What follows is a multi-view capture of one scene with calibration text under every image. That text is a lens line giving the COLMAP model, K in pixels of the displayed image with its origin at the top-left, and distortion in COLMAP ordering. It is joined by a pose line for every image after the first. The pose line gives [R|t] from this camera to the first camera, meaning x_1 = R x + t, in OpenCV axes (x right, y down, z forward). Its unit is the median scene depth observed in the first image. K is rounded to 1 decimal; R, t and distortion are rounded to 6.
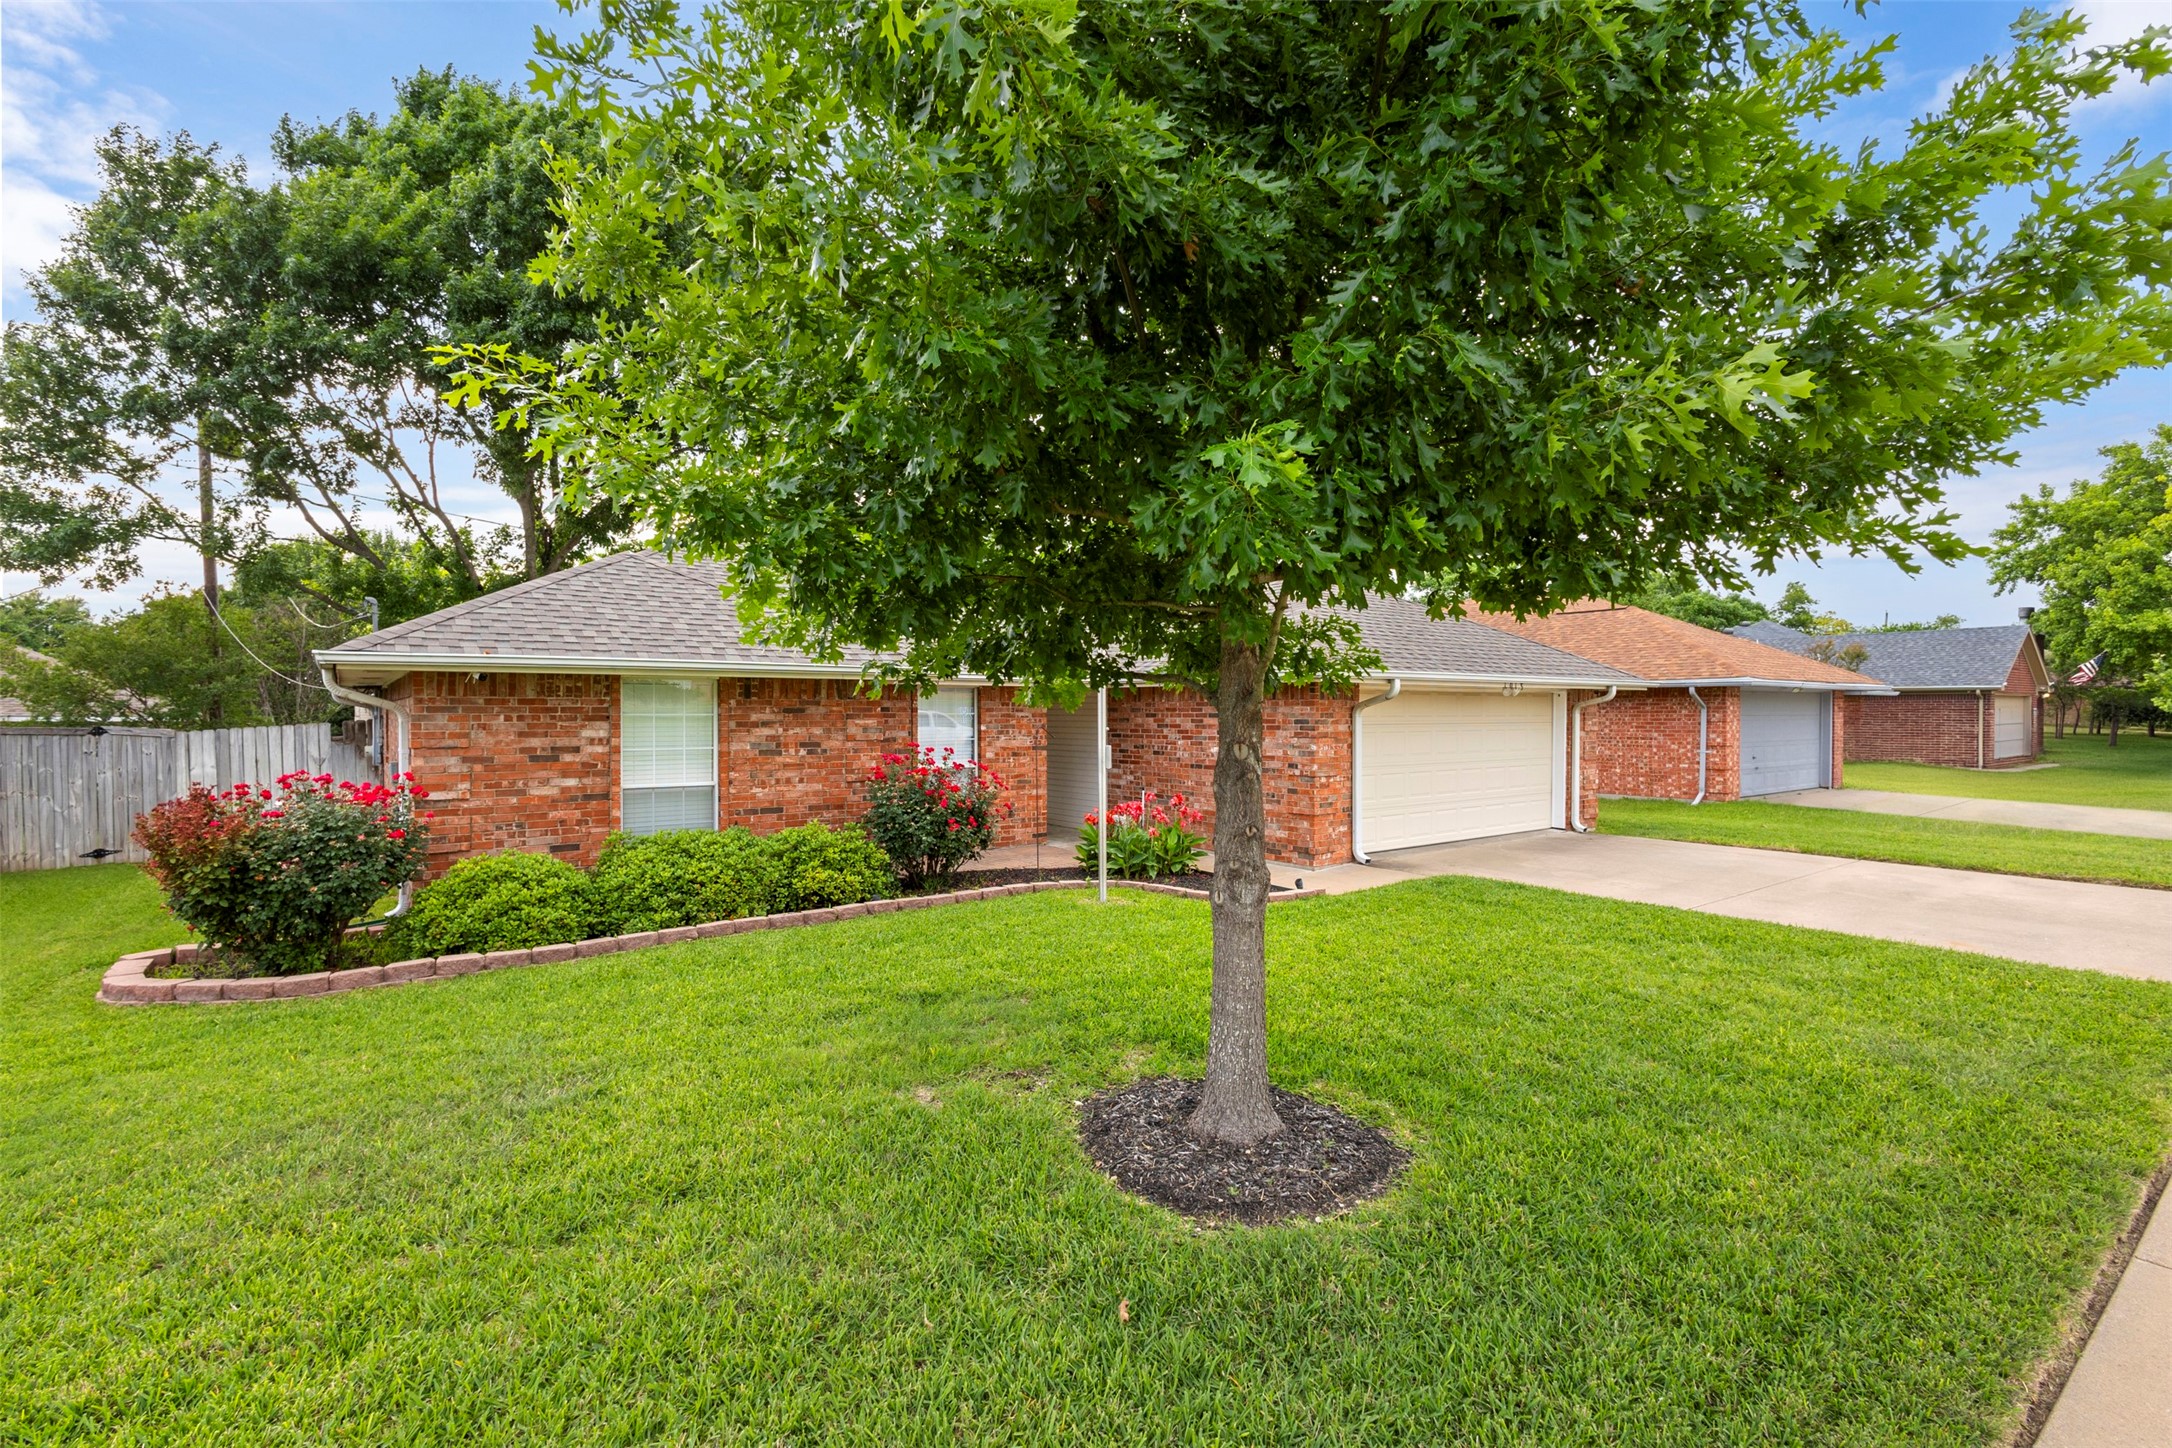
lens RADIAL K [[994.8, 0, 1079.0], [0, 994.8, 716.6], [0, 0, 1]] dist [0.009232, -0.004522]
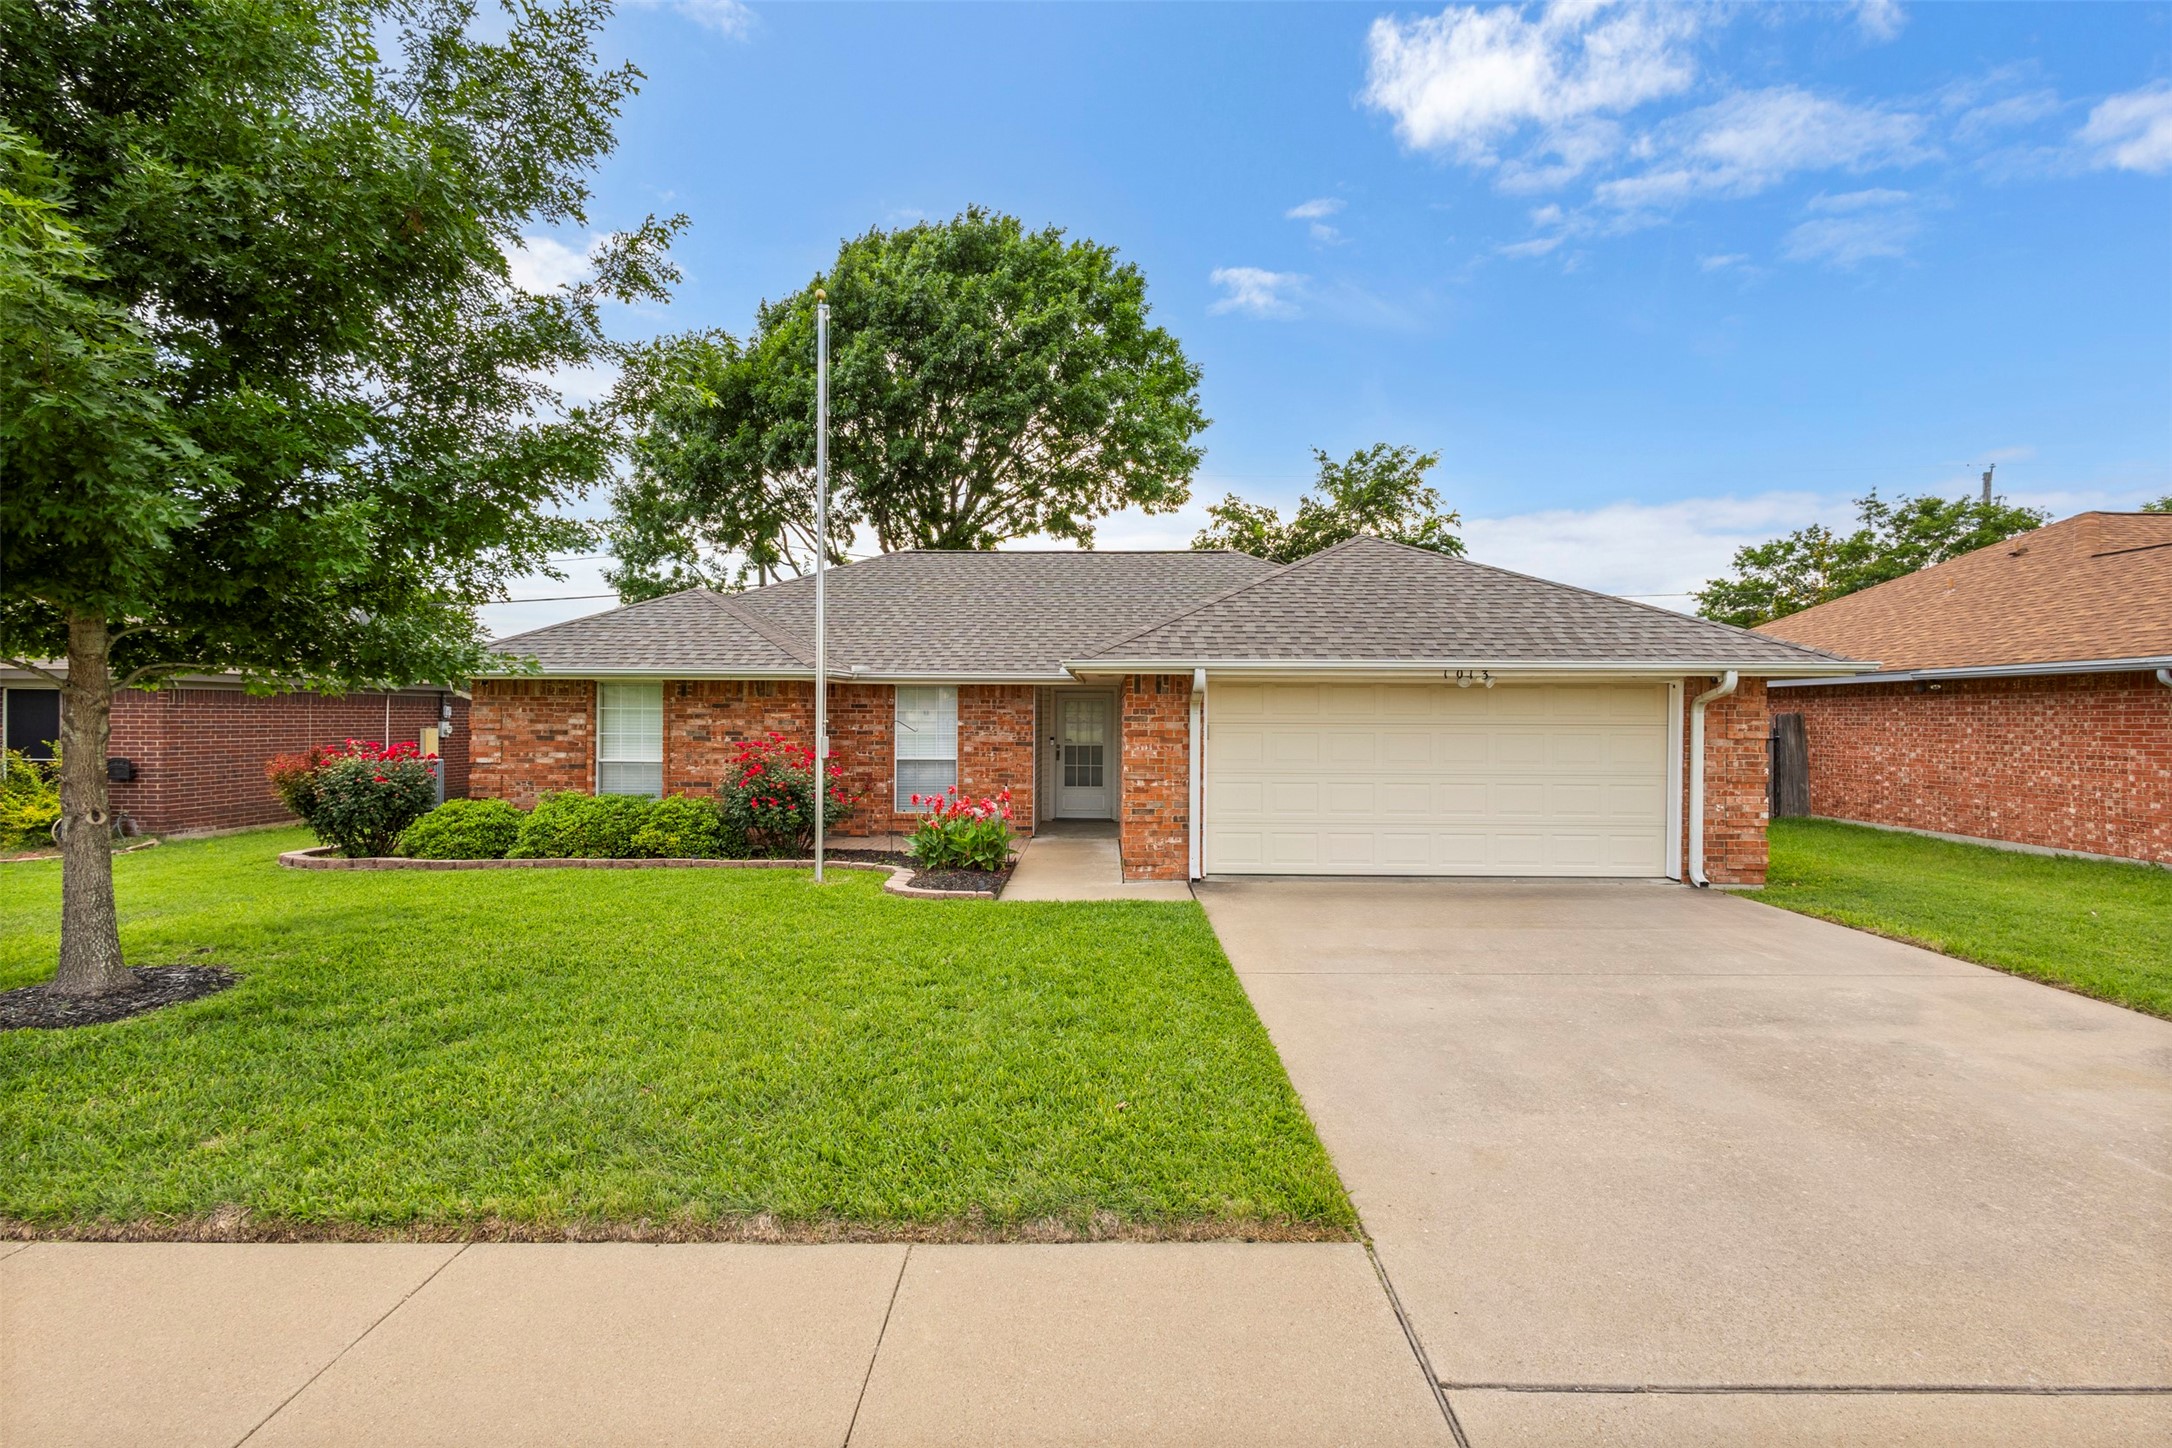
lens RADIAL K [[994.8, 0, 1079.2], [0, 994.8, 724.2], [0, 0, 1]] dist [0.009232, -0.004522]
pose [[0.788279, 0.009347, -0.615247, 0.857514], [-0.008341, 0.999955, 0.004504, 0.007881], [0.615261, 0.001581, 0.788322, 0.293176]]
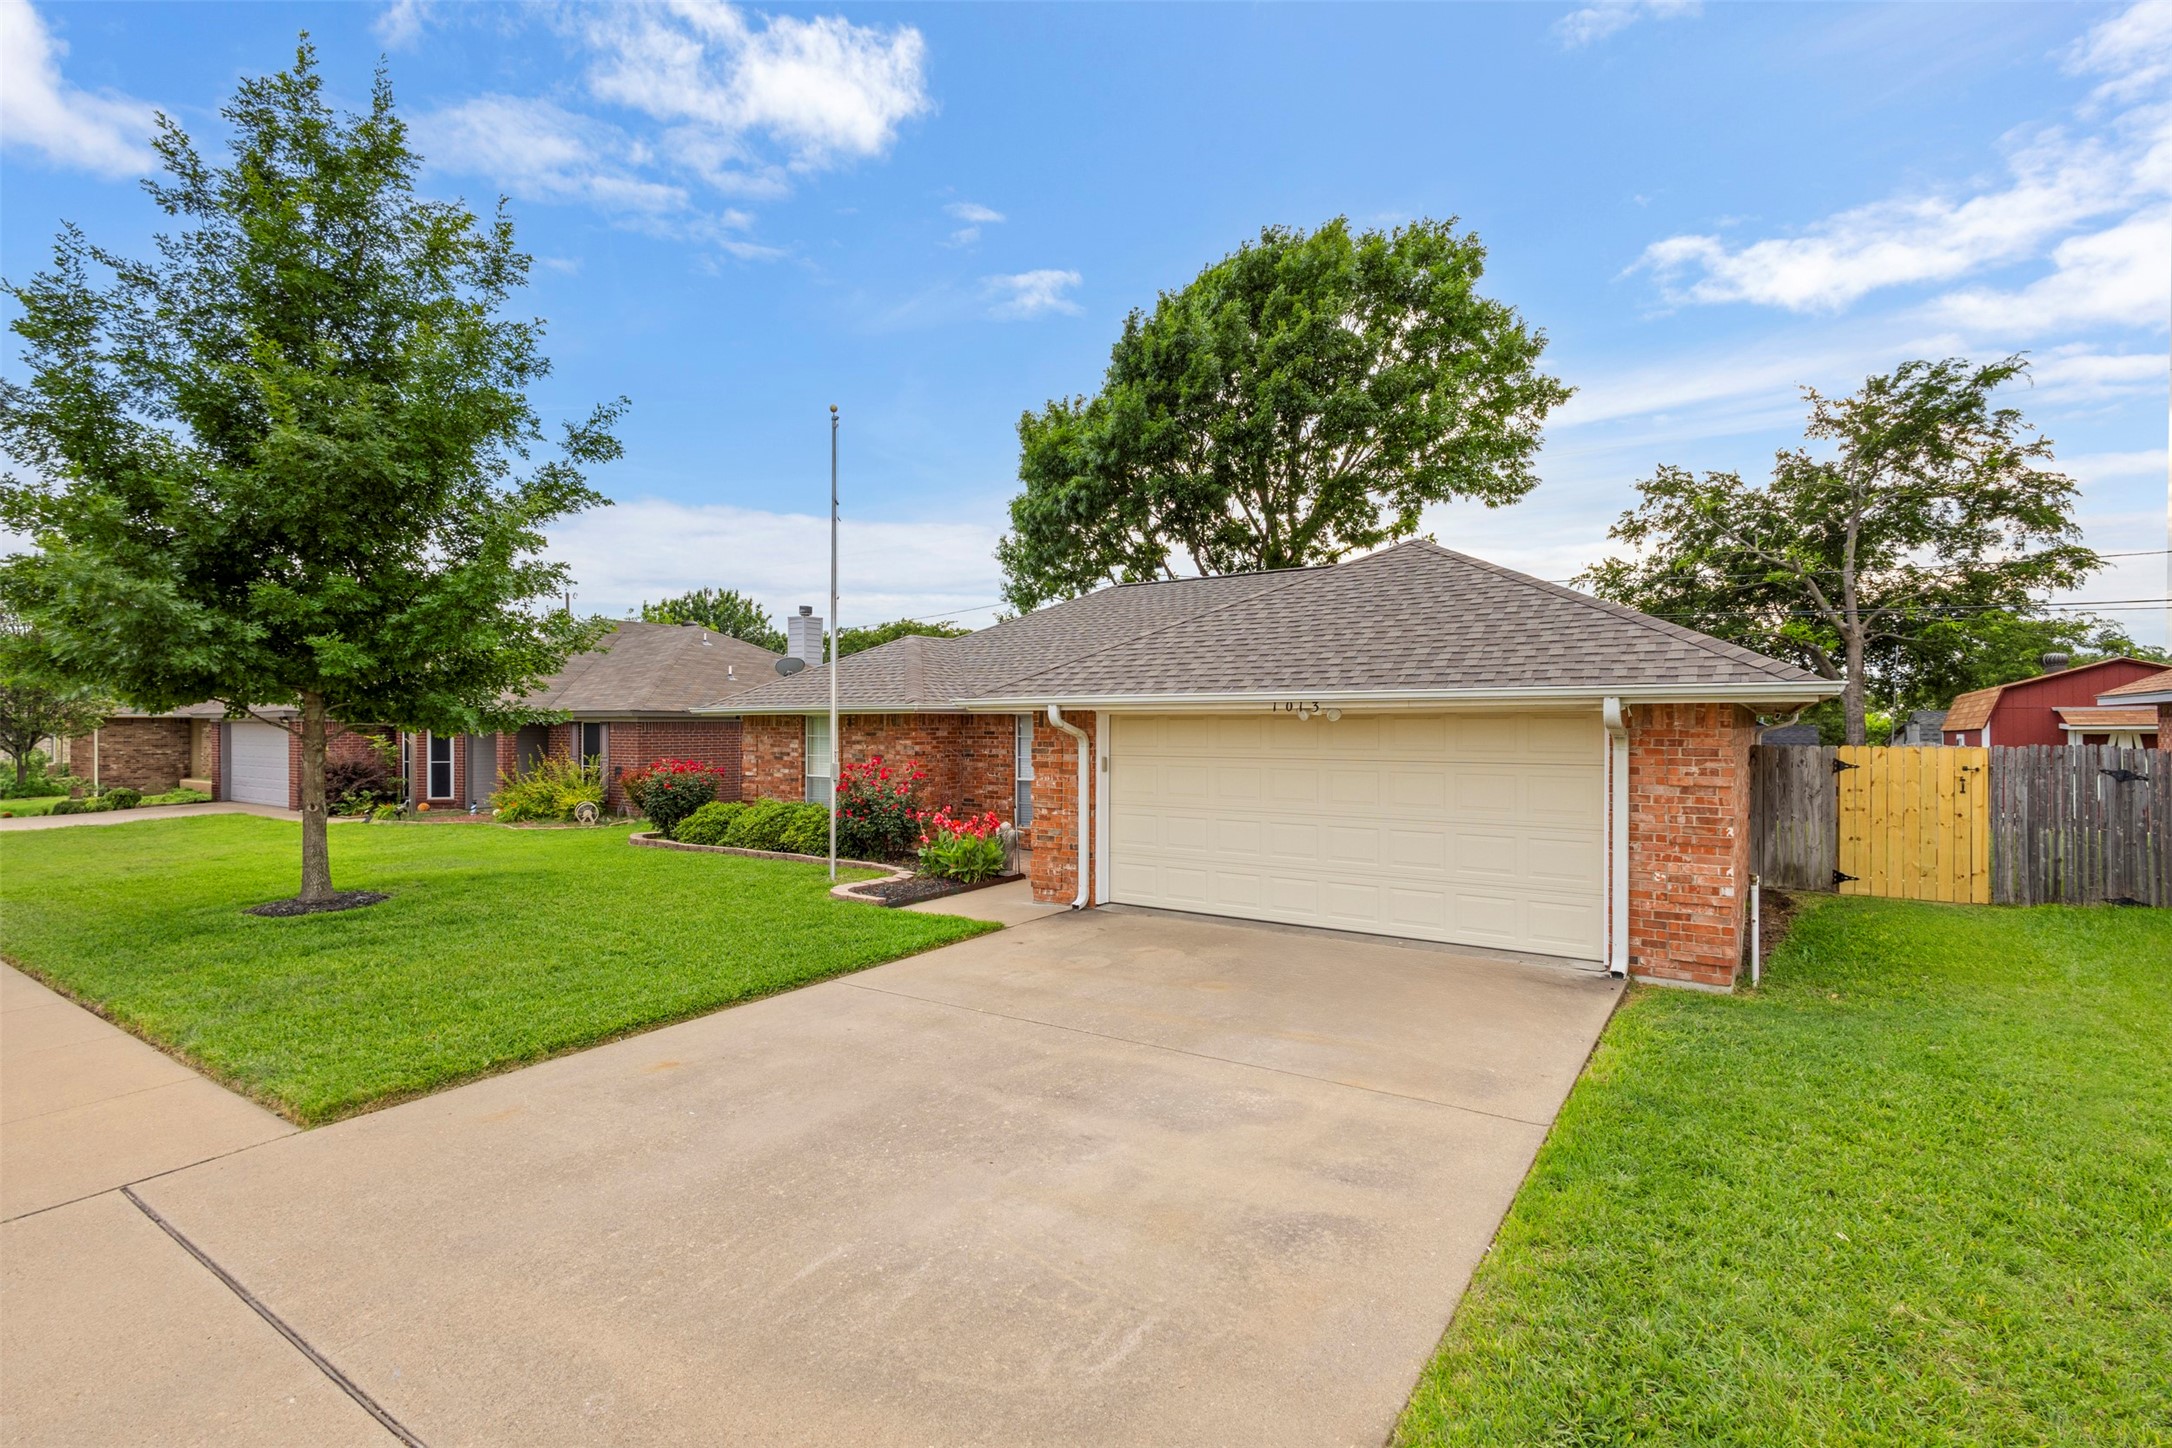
lens RADIAL K [[994.8, 0, 1071.9], [0, 994.8, 724.9], [0, 0, 1]] dist [0.009232, -0.004522]
pose [[0.313954, 0.001370, -0.949437, 1.326220], [-0.002959, 0.999996, 0.000465, -0.022885], [0.949434, 0.002663, 0.313956, 0.822474]]
